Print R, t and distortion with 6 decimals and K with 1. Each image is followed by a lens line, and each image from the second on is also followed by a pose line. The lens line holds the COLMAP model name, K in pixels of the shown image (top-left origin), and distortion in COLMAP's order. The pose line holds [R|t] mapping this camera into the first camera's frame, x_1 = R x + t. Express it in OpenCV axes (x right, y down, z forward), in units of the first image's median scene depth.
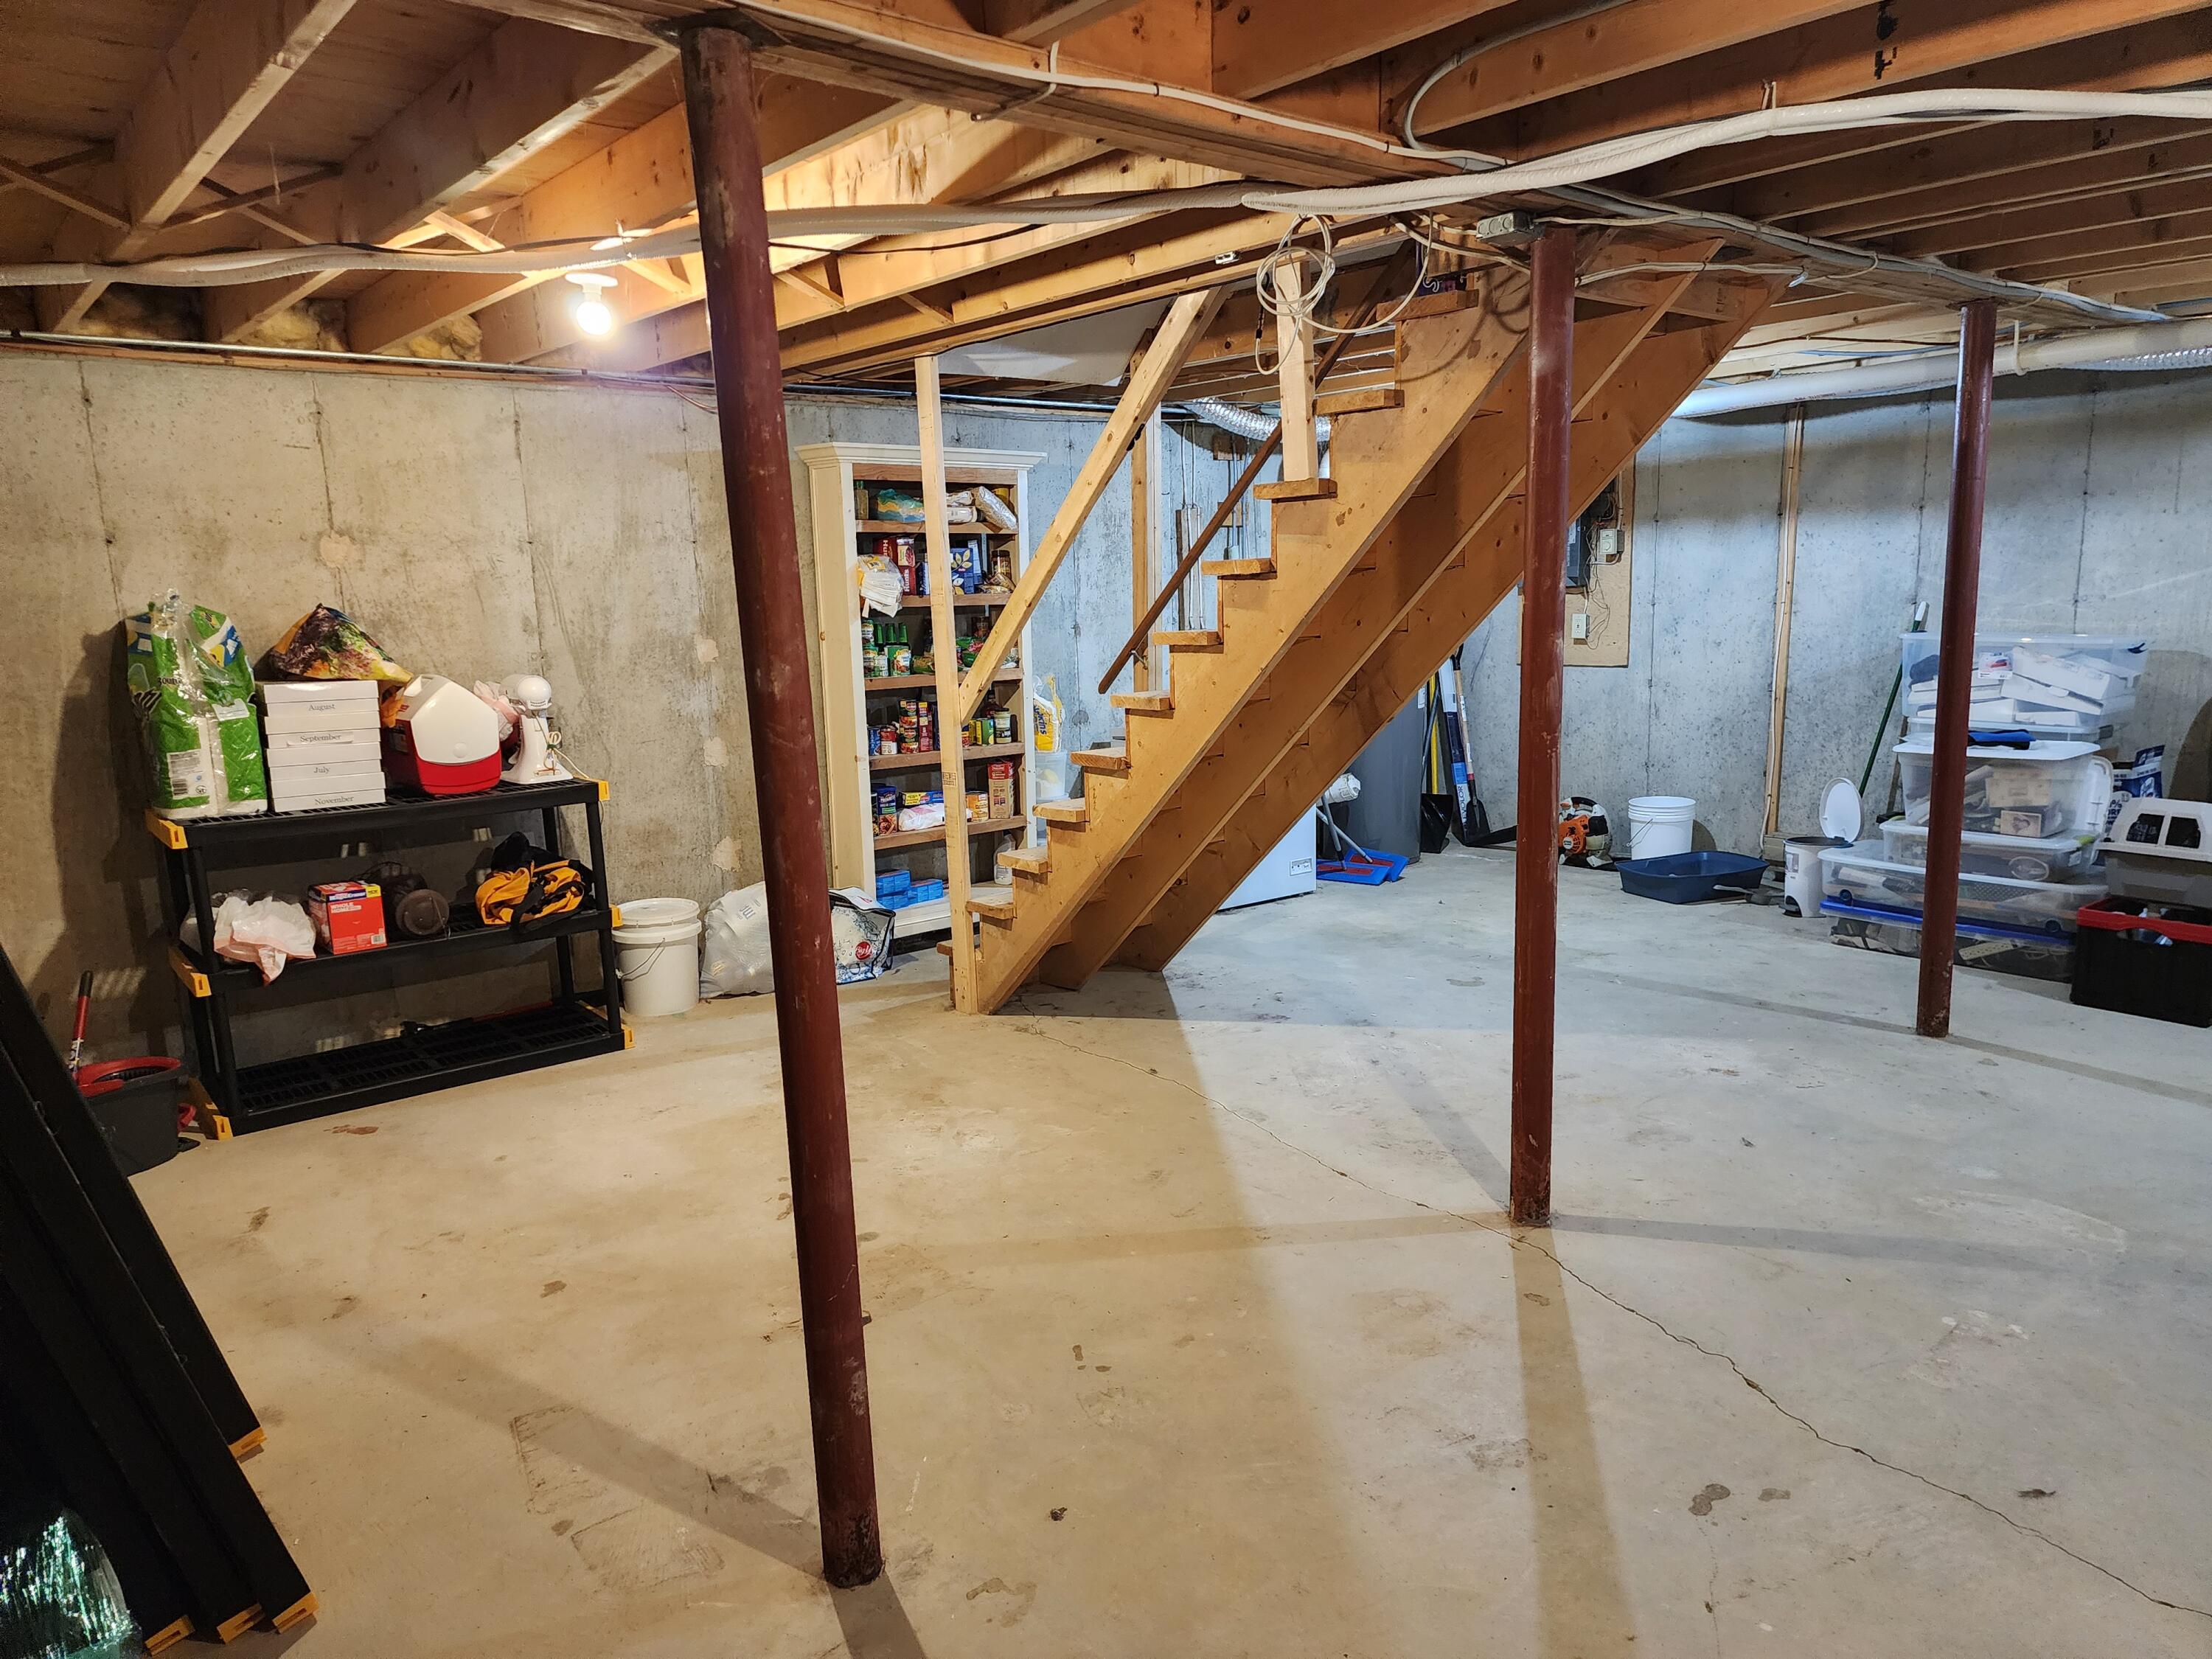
lens RADIAL K [[1507.2, 0, 1104.7], [0, 1507.2, 723.5], [0, 0, 1]] dist [0.093978, -0.067690]
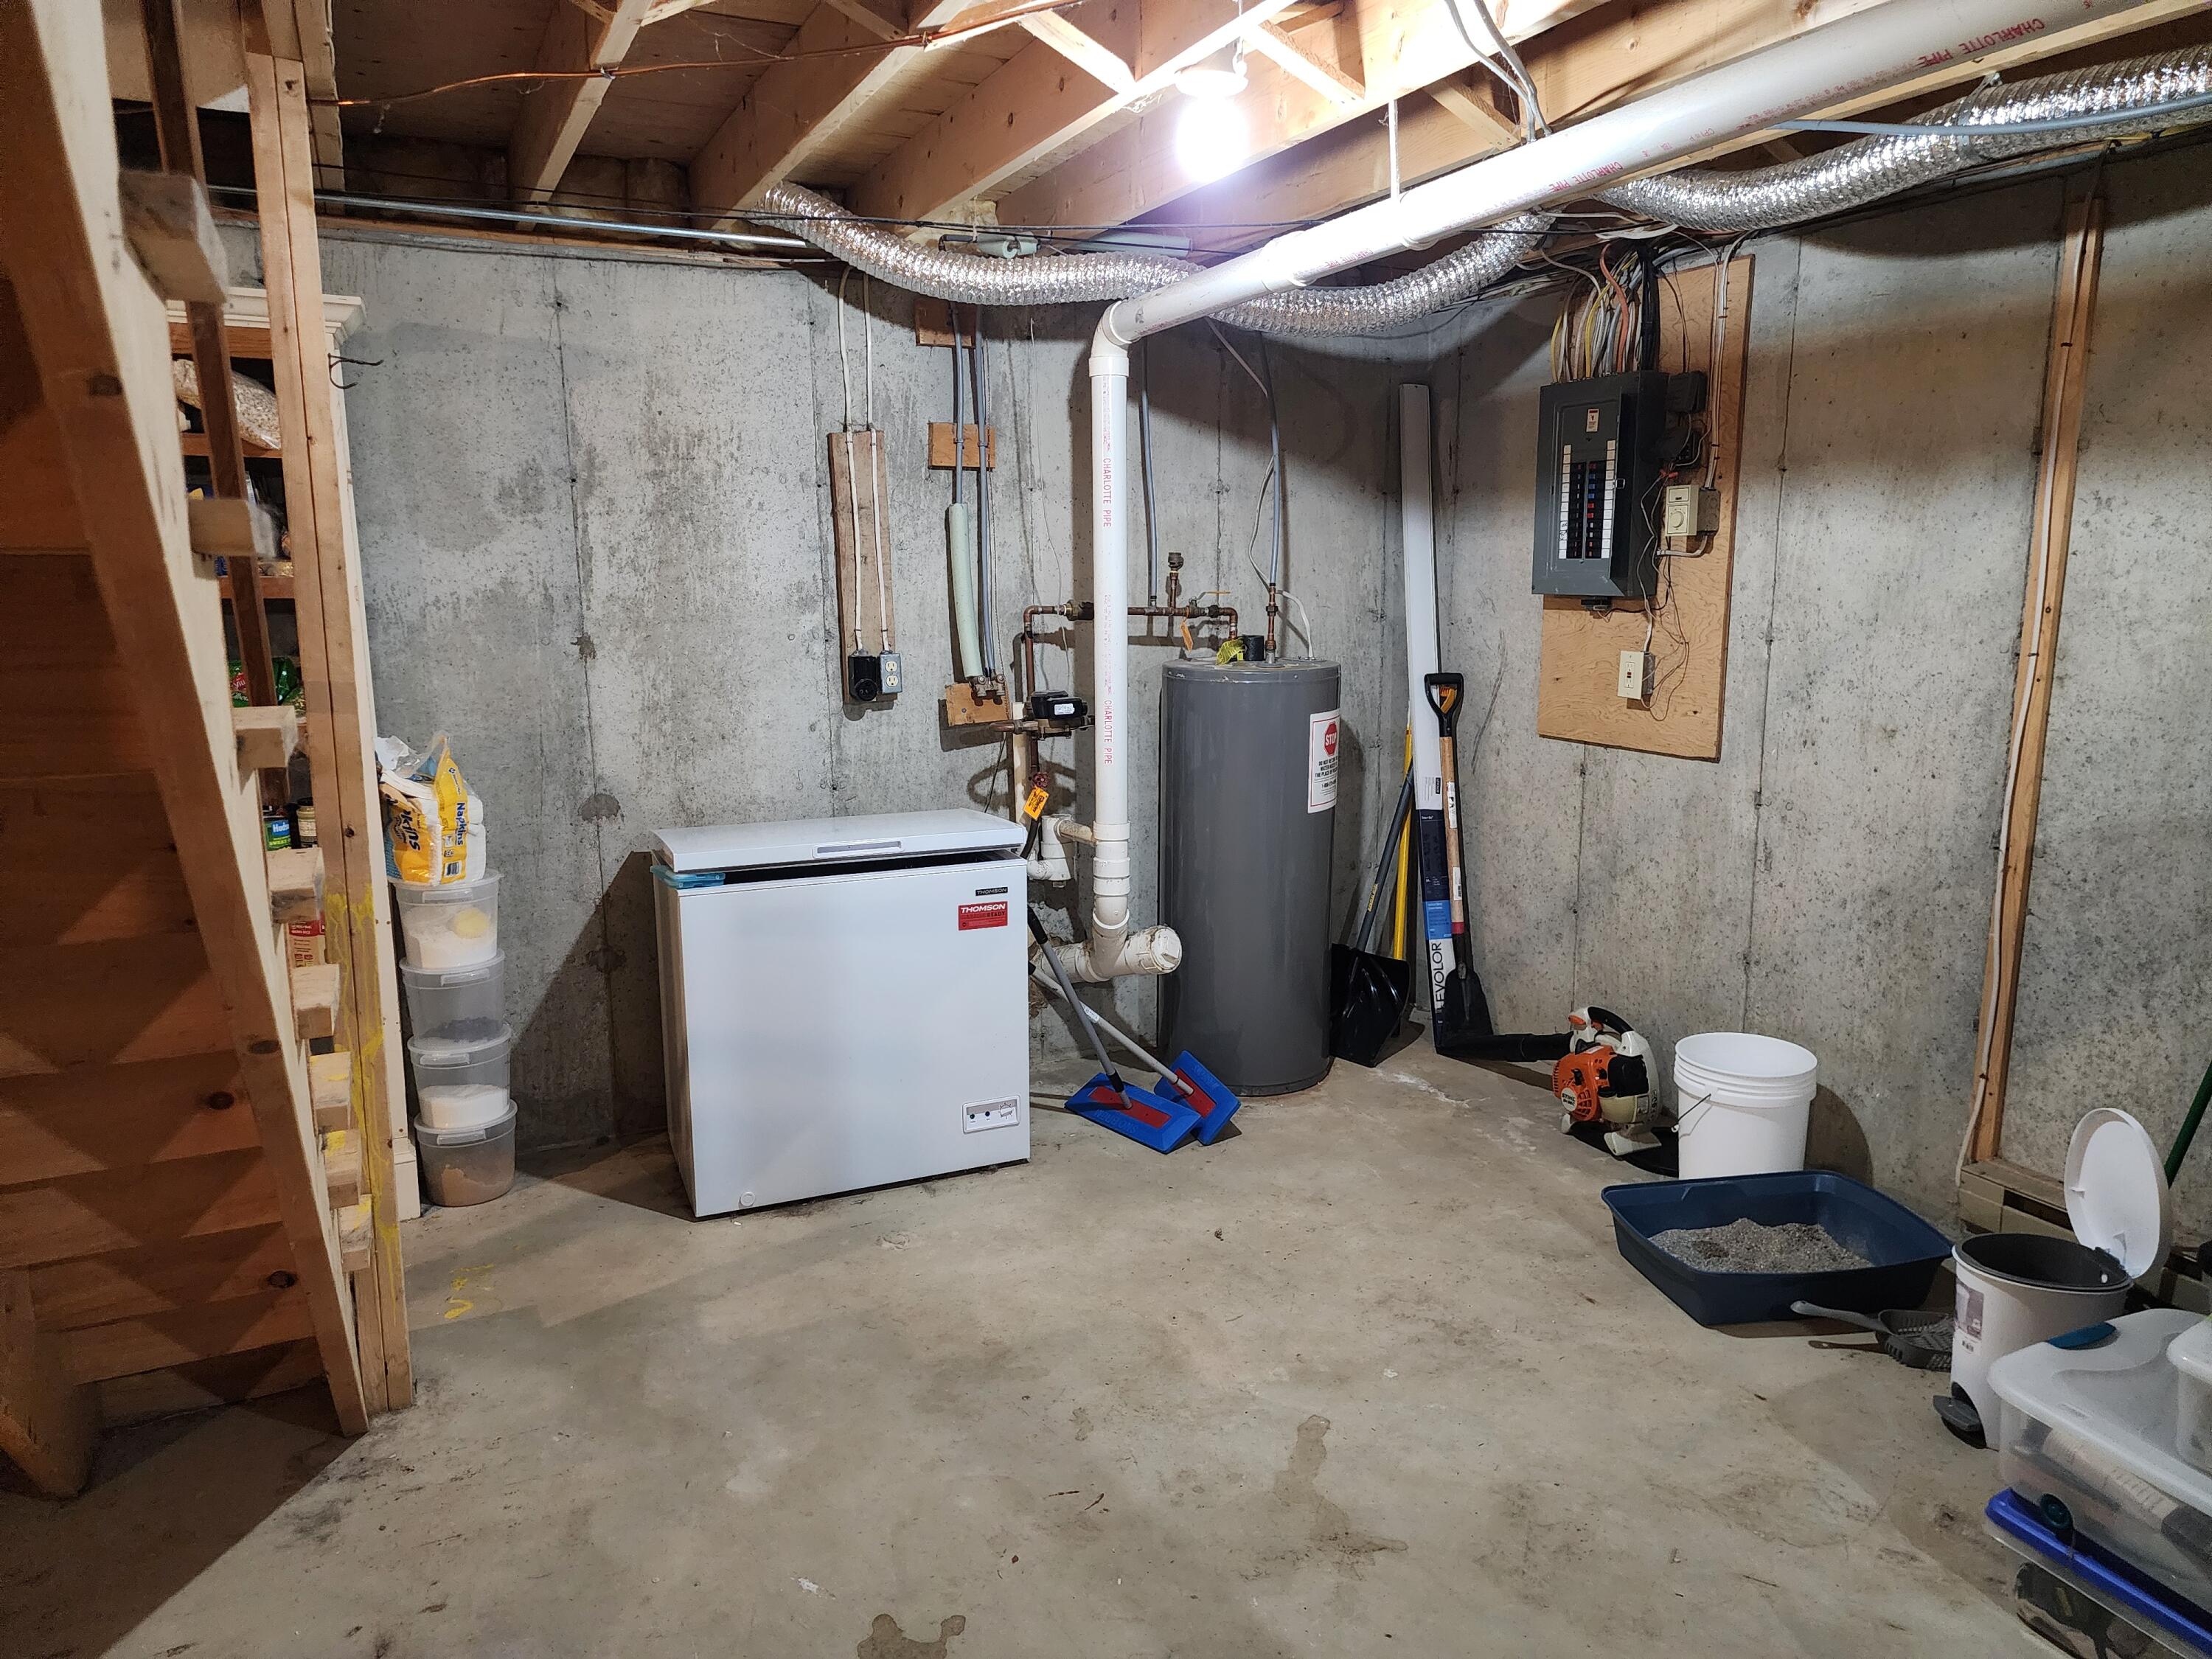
lens RADIAL K [[1507.2, 0, 1104.7], [0, 1507.2, 723.5], [0, 0, 1]] dist [0.093978, -0.067690]
pose [[0.971550, 0.053828, -0.230635, 0.277441], [-0.049848, 0.998491, 0.023054, -0.054199], [0.231528, -0.010902, 0.972767, 0.488655]]
